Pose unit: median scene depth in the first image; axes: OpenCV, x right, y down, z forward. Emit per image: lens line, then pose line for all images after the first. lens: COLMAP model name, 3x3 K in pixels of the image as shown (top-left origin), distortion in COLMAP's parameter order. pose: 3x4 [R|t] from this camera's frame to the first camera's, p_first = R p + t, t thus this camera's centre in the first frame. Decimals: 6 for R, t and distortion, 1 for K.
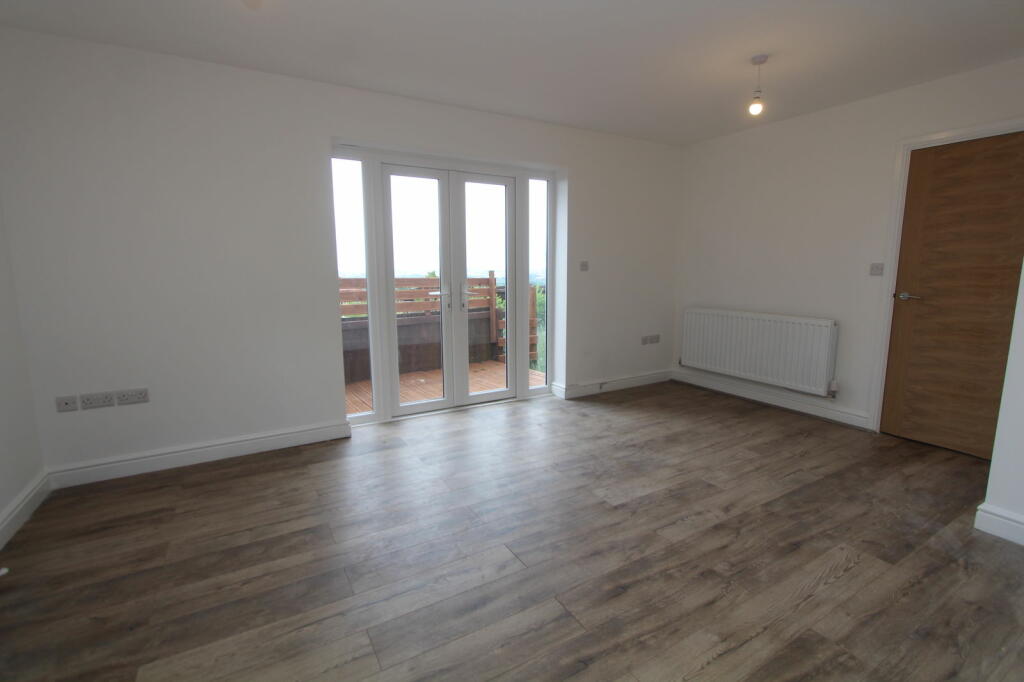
lens RADIAL K [[470.3, 0, 514.1], [0, 470.3, 340.0], [0, 0, 1]] dist [-0.011672, 0.000809]
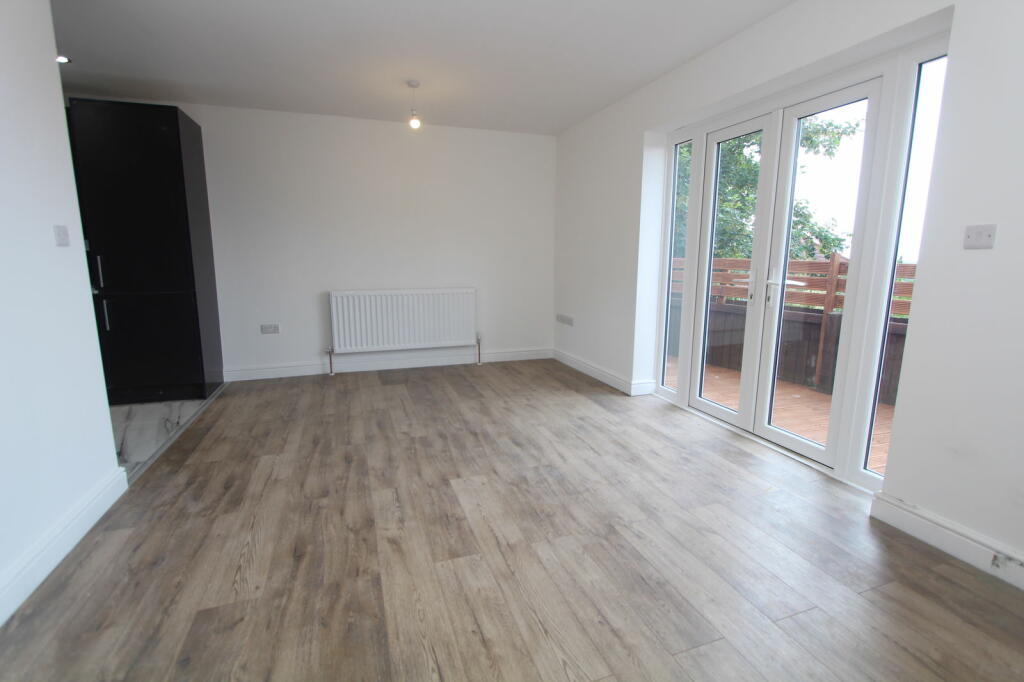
lens RADIAL K [[470.3, 0, 514.1], [0, 470.3, 340.0], [0, 0, 1]] dist [-0.011672, 0.000809]
pose [[-0.196237, 0.173332, -0.965115, 1.200545], [-0.151391, 0.967095, 0.204470, -0.178685], [0.968799, 0.186234, -0.163539, 1.348391]]
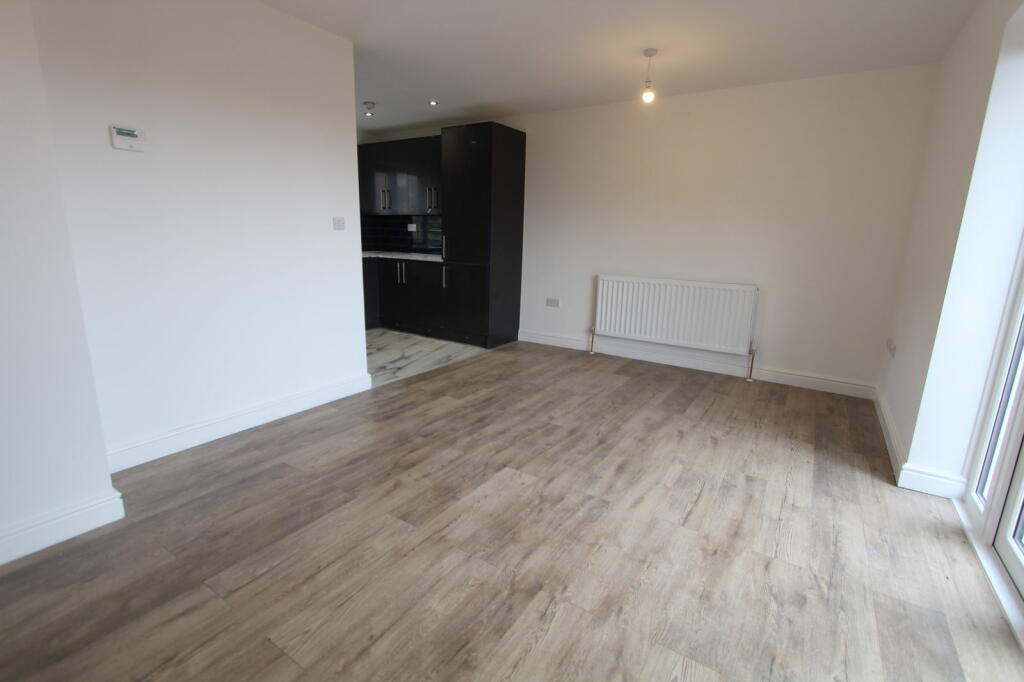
lens RADIAL K [[470.3, 0, 514.1], [0, 470.3, 340.0], [0, 0, 1]] dist [-0.011672, 0.000809]
pose [[-0.896139, 0.078212, -0.436827, 0.673112], [-0.089810, 0.932014, 0.351117, -0.282139], [0.434590, 0.353881, -0.828190, 1.897615]]
